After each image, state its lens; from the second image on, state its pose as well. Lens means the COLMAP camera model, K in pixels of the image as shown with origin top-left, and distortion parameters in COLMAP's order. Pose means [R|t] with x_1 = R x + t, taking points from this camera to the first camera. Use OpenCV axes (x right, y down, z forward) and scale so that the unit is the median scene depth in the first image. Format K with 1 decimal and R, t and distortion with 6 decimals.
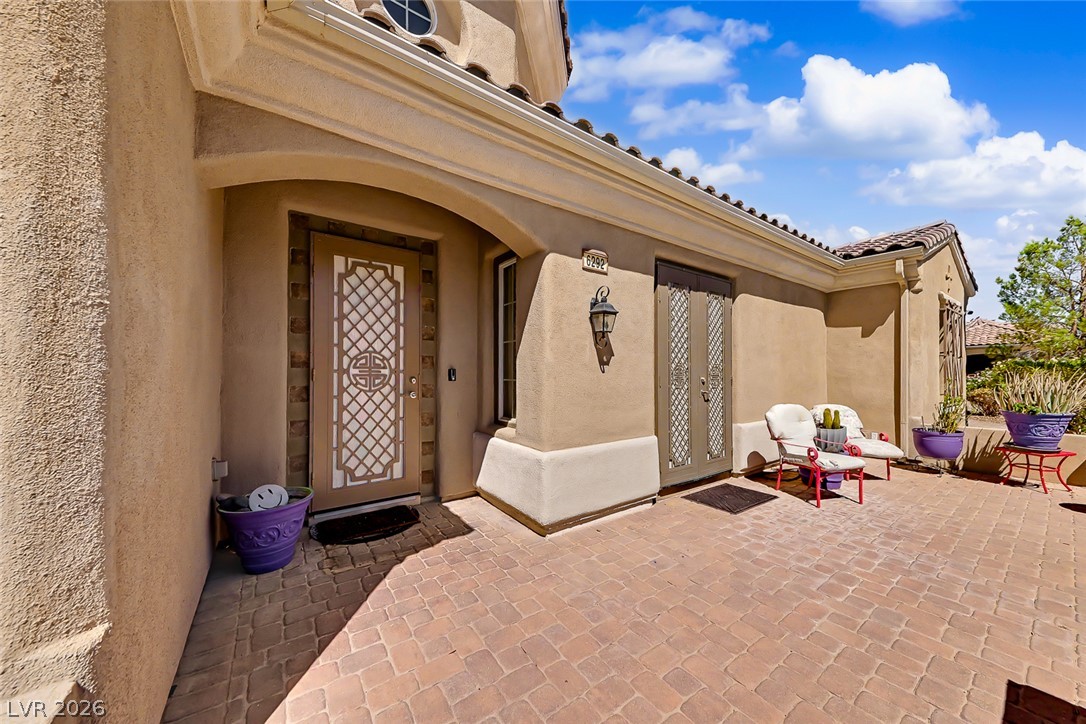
lens RADIAL K [[374.7, 0, 540.6], [0, 374.7, 367.4], [0, 0, 1]] dist [0.002702, 0.000039]
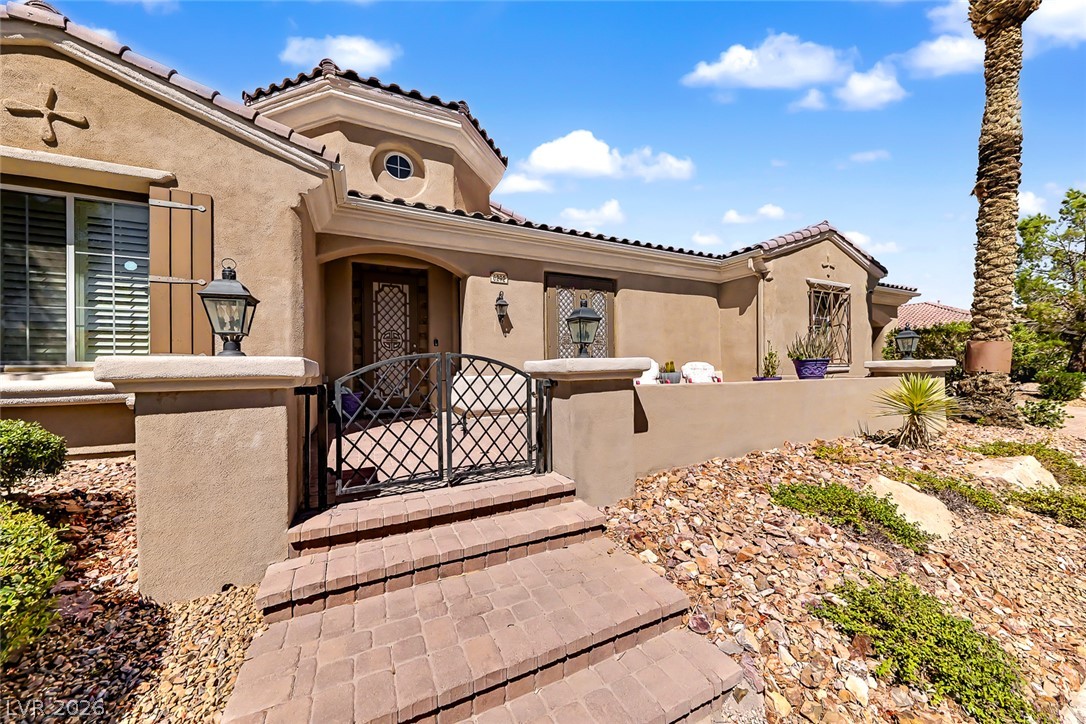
lens RADIAL K [[374.7, 0, 540.9], [0, 374.7, 365.1], [0, 0, 1]] dist [0.002702, 0.000039]
pose [[0.984983, -0.015554, -0.171951, 0.644543], [0.015707, 0.999877, -0.000469, 0.152802], [0.171937, -0.002239, 0.985105, -0.788308]]
